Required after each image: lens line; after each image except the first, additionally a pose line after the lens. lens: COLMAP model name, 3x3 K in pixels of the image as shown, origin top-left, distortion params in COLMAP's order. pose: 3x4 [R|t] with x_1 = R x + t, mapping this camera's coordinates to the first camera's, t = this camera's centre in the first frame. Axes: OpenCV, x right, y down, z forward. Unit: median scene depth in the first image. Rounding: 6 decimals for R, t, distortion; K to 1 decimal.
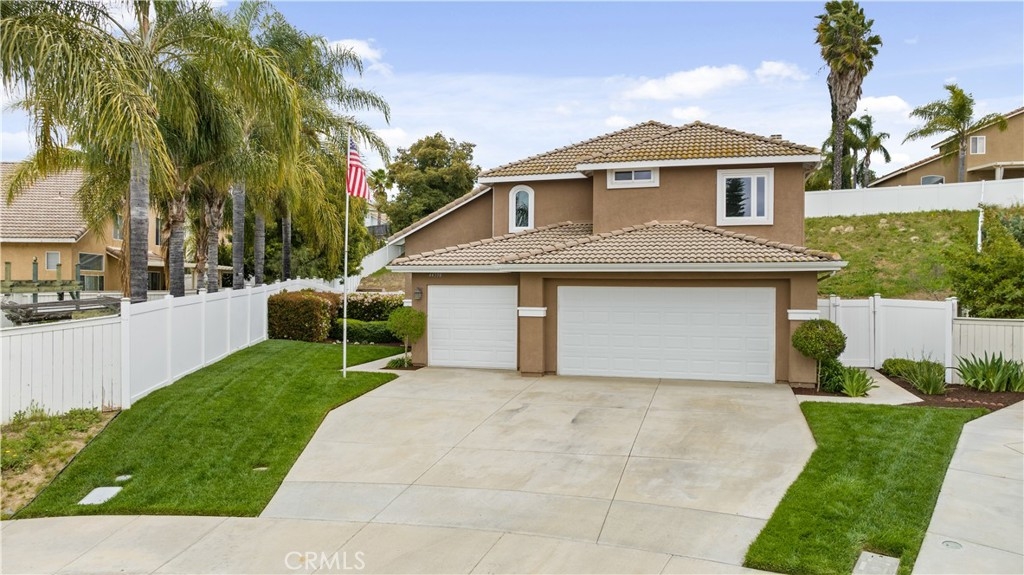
lens RADIAL K [[732.4, 0, 536.5], [0, 732.4, 282.0], [0, 0, 1]] dist [-0.021593, 0.002573]
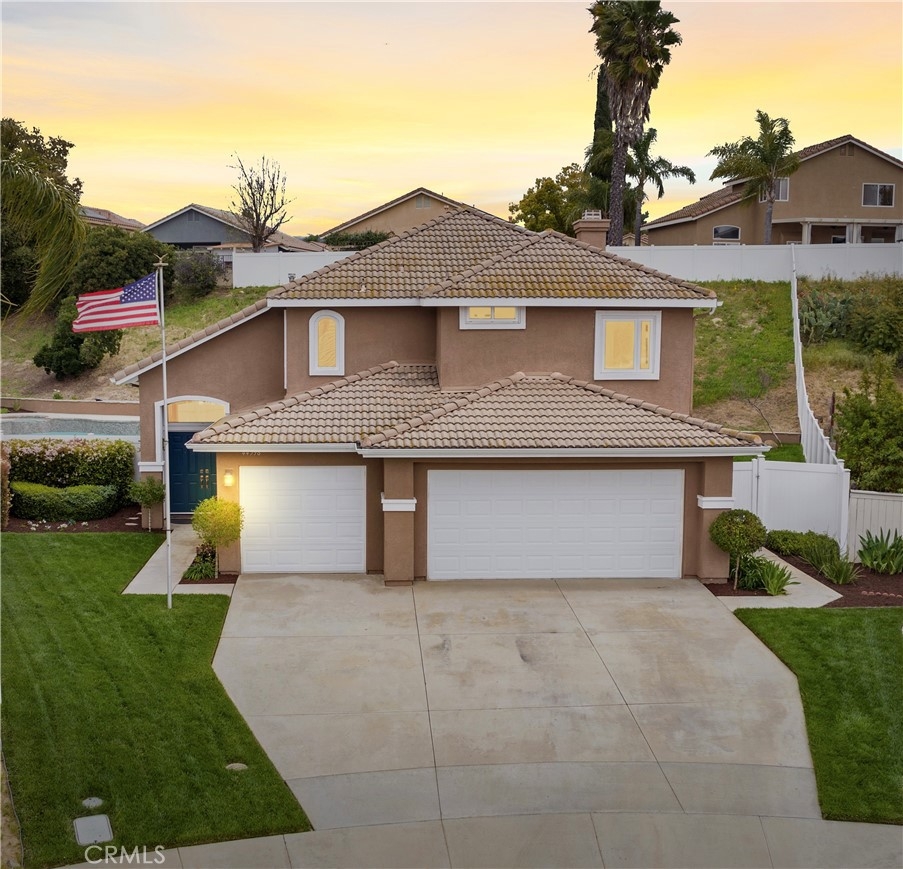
lens RADIAL K [[1160.4, 0, 462.4], [0, 1160.4, 437.6], [0, 0, 1]] dist [-0.019273, 0.007462]
pose [[0.944312, -0.029852, 0.327694, -0.319528], [-0.005941, 0.994167, 0.107687, -0.152216], [-0.328998, -0.103637, 0.938627, -0.171714]]
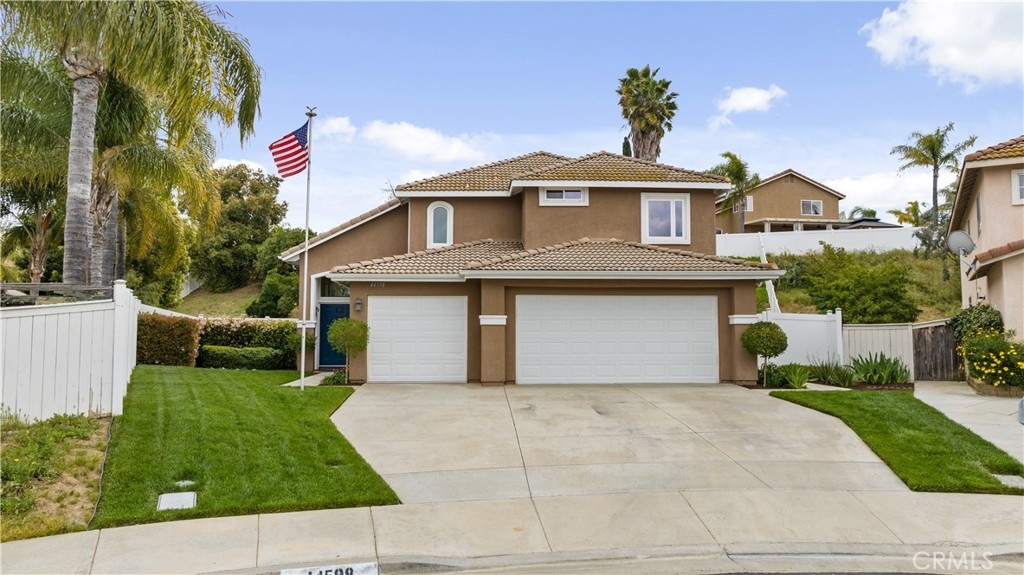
lens RADIAL K [[732.4, 0, 536.5], [0, 732.4, 282.0], [0, 0, 1]] dist [-0.021593, 0.002573]
pose [[0.944797, 0.018851, 0.327113, -0.252234], [0.005430, 0.997306, -0.073159, 0.056933], [-0.327611, 0.070897, 0.942149, 0.040999]]
